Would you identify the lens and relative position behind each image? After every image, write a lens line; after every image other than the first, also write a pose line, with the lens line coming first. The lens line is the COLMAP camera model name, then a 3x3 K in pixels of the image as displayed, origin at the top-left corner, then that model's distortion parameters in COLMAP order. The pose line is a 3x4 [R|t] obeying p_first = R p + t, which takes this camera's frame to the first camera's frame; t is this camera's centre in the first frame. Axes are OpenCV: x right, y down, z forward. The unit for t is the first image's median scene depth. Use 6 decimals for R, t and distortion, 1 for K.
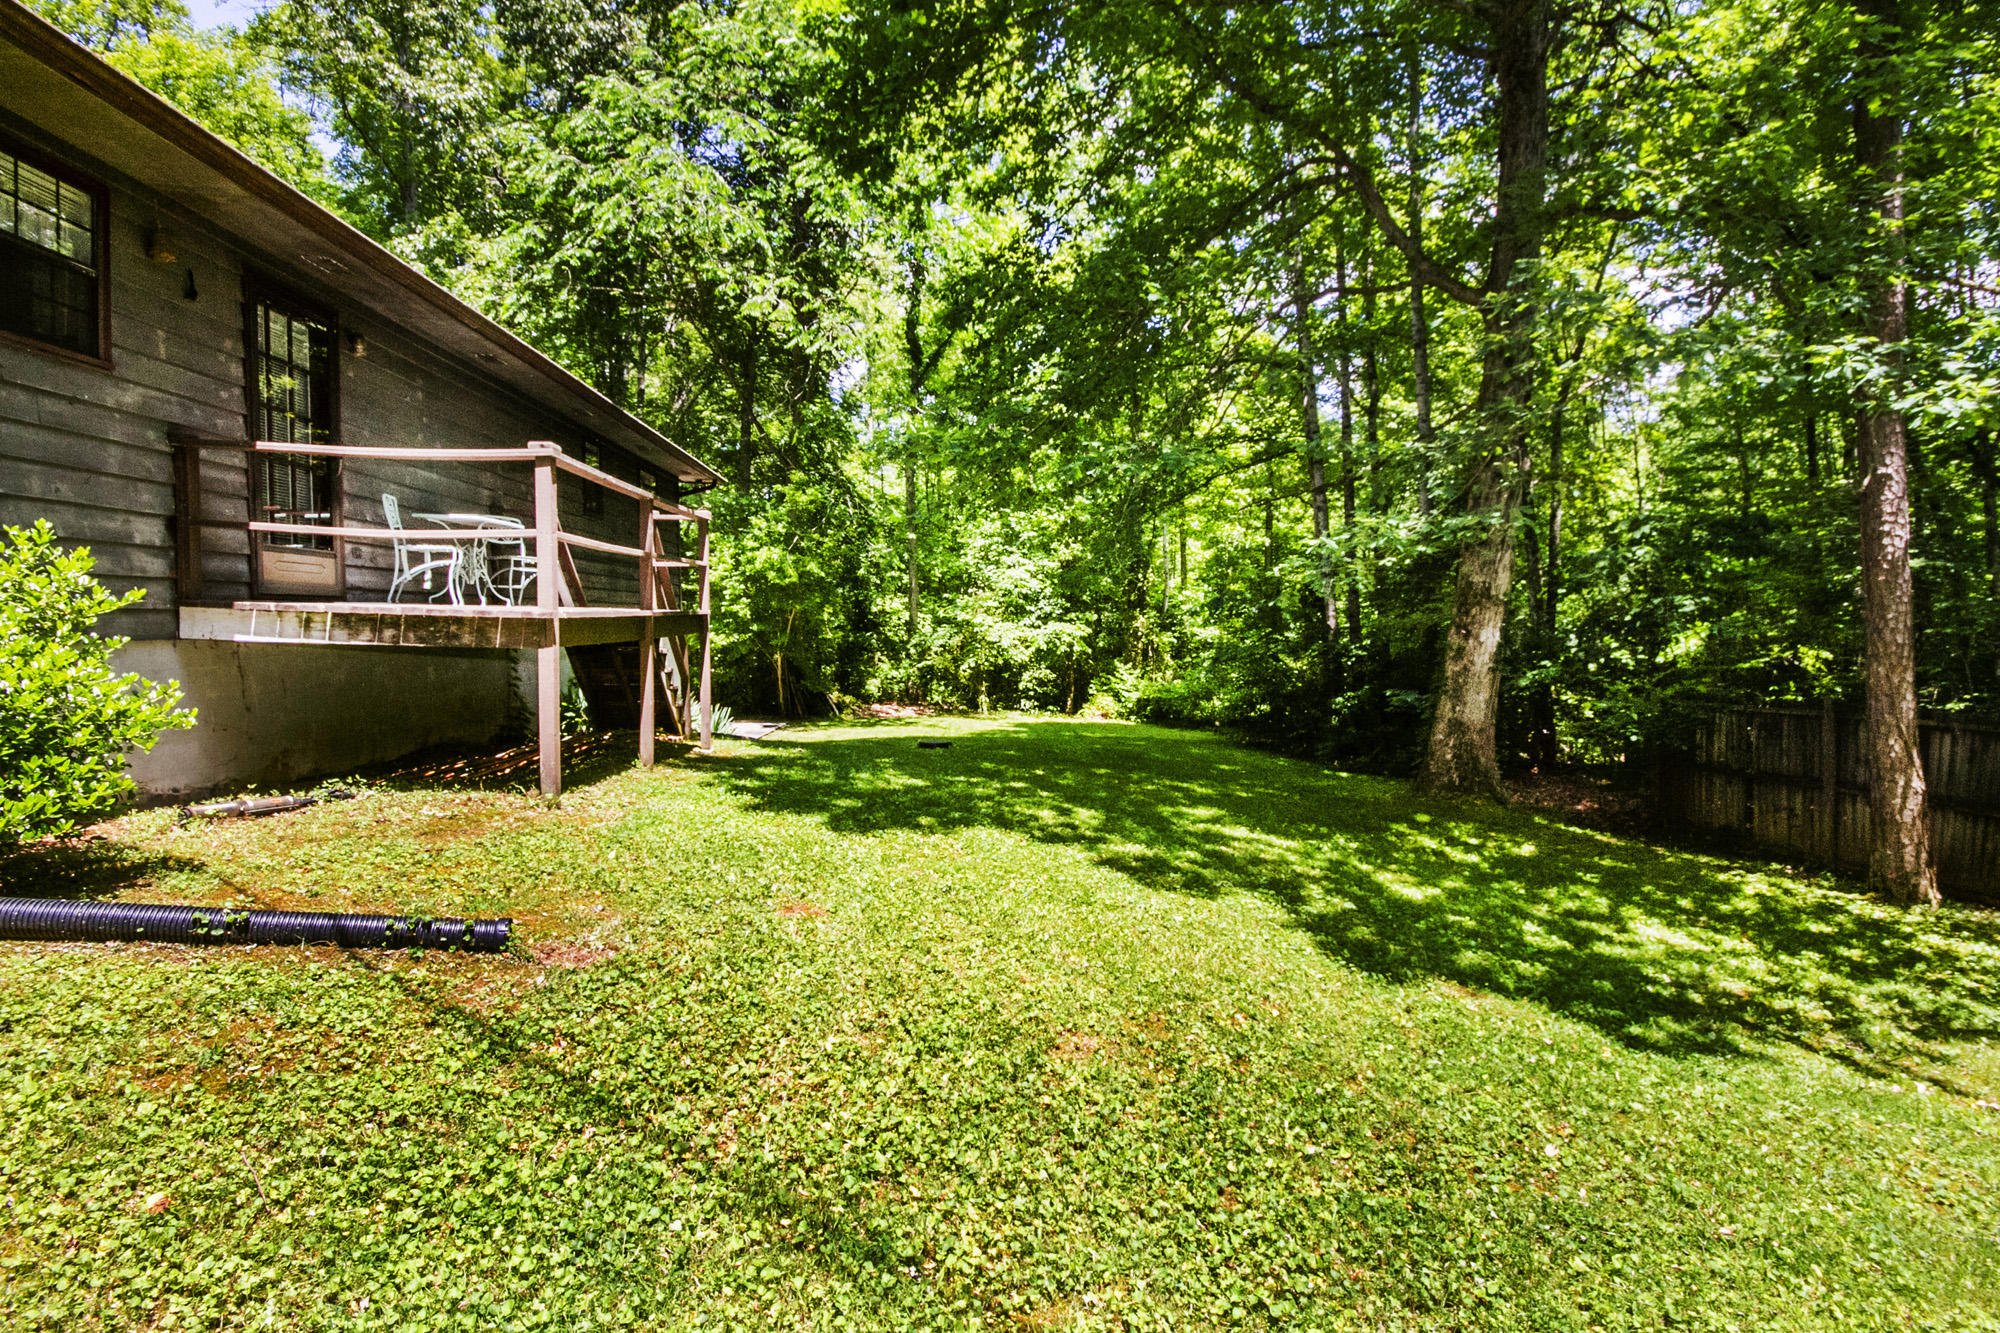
lens RADIAL K [[867.3, 0, 1002.7], [0, 867.3, 637.3], [0, 0, 1]] dist [0.000286, -0.000004]
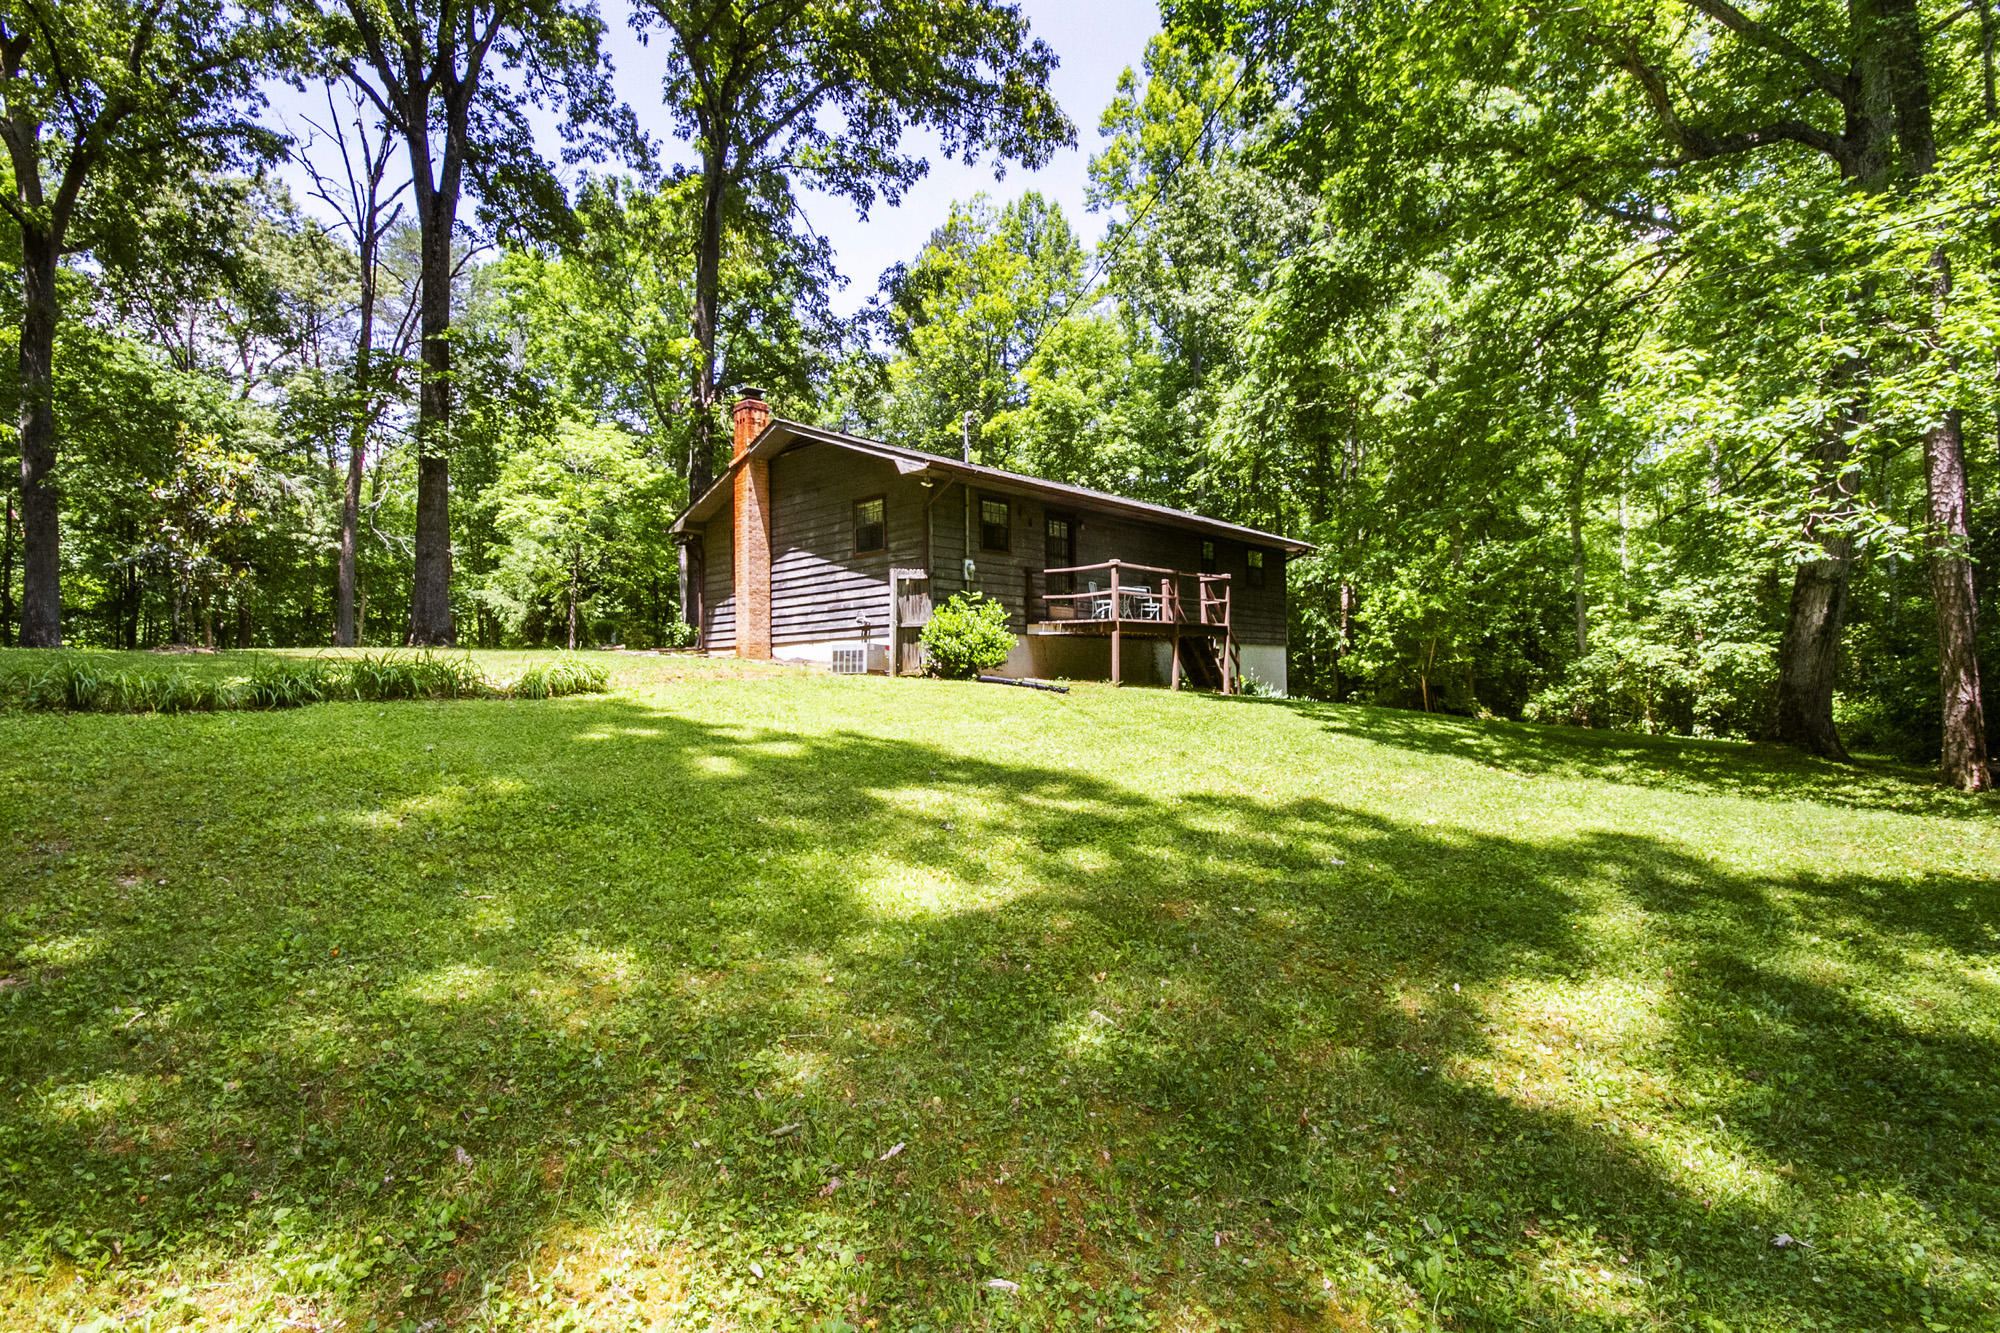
lens RADIAL K [[867.3, 0, 1002.7], [0, 867.3, 637.3], [0, 0, 1]] dist [0.000286, -0.000004]
pose [[0.650742, -0.047889, -0.757787, 0.286573], [-0.002587, 0.997863, -0.065283, 0.045045], [0.759294, 0.044443, 0.649228, -0.231008]]
